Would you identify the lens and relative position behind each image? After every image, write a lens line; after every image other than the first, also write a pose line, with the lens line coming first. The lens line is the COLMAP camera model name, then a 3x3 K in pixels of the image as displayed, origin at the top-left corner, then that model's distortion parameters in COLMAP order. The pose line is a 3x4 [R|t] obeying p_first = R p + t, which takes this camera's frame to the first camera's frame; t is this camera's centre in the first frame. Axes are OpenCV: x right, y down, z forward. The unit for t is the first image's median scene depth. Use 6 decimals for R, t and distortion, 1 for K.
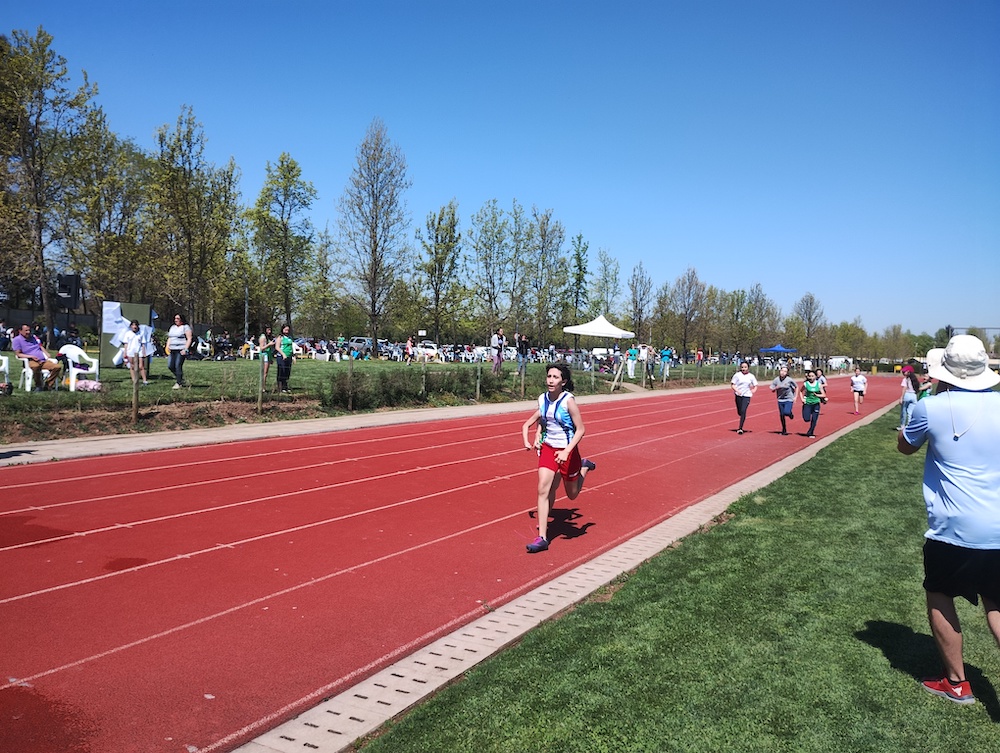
lens RADIAL K [[840.3, 0, 500.0], [0, 840.3, 376.5], [0, 0, 1]] dist [0.066489, -0.093993]
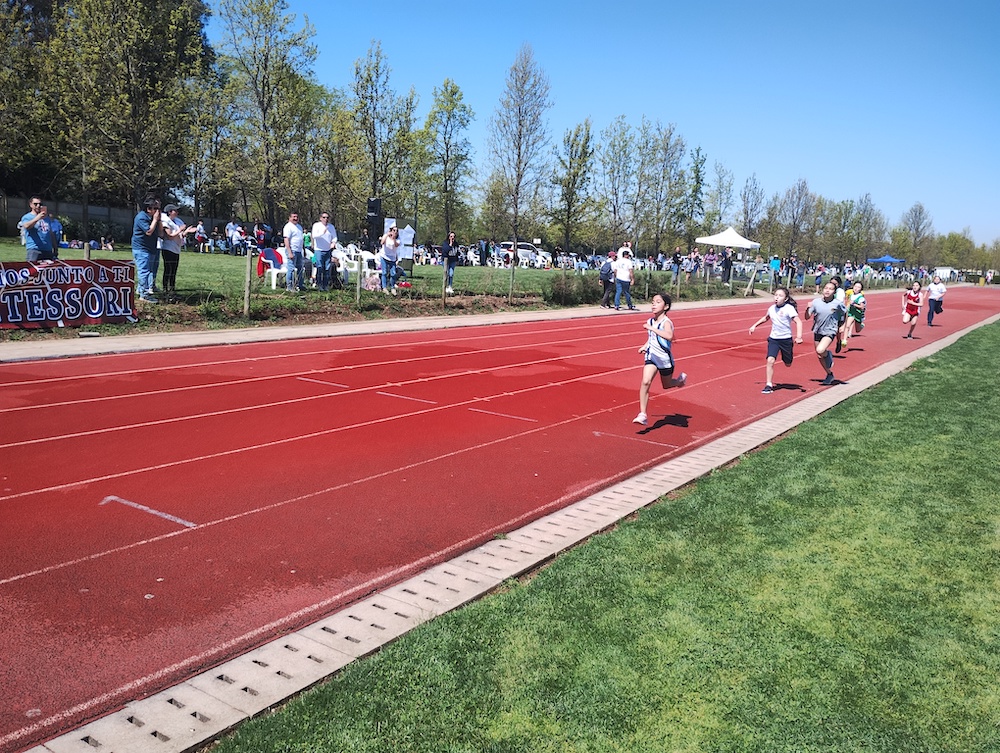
lens RADIAL K [[817.0, 0, 500.0], [0, 817.0, 376.5], [0, 0, 1]] dist [0.054713, -0.082201]
pose [[0.994207, 0.025969, -0.104294, -0.050015], [-0.014080, 0.993478, 0.113149, 0.003005], [0.106552, -0.111025, 0.988089, -0.088496]]
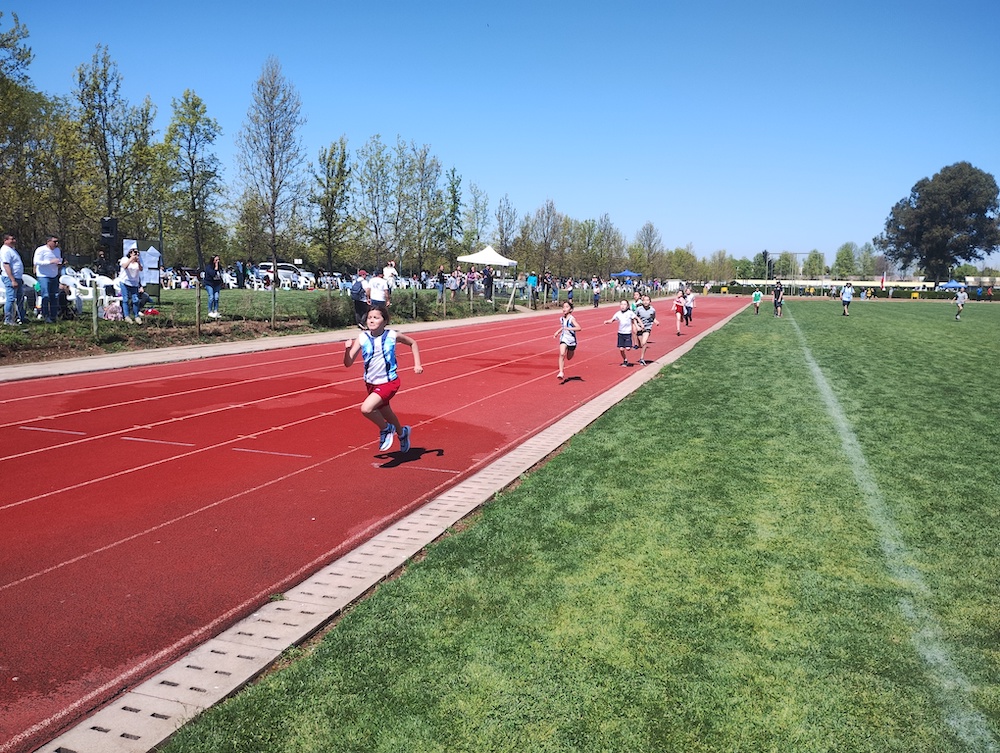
lens RADIAL K [[813.8, 0, 500.0], [0, 813.8, 391.2], [0, 0, 1]] dist [0.054372, -0.074482]
pose [[0.984380, -0.035718, 0.172396, -0.050391], [0.016970, 0.993894, 0.109024, 0.002251], [-0.175238, -0.104395, 0.978976, -0.082913]]
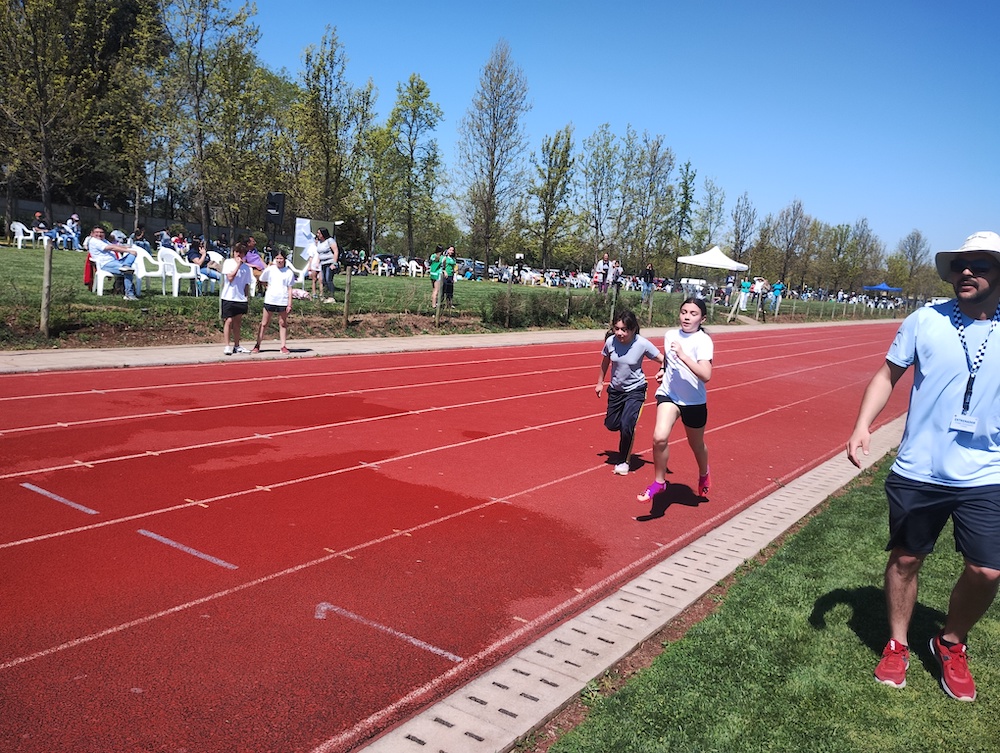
lens RADIAL K [[829.2, 0, 498.1], [0, 829.2, 388.8], [0, 0, 1]] dist [0.060928, -0.081578]
pose [[0.994040, 0.058256, -0.092148, -0.030220], [-0.048171, 0.992970, 0.108118, 0.000998], [0.097799, -0.103034, 0.989858, -0.026653]]
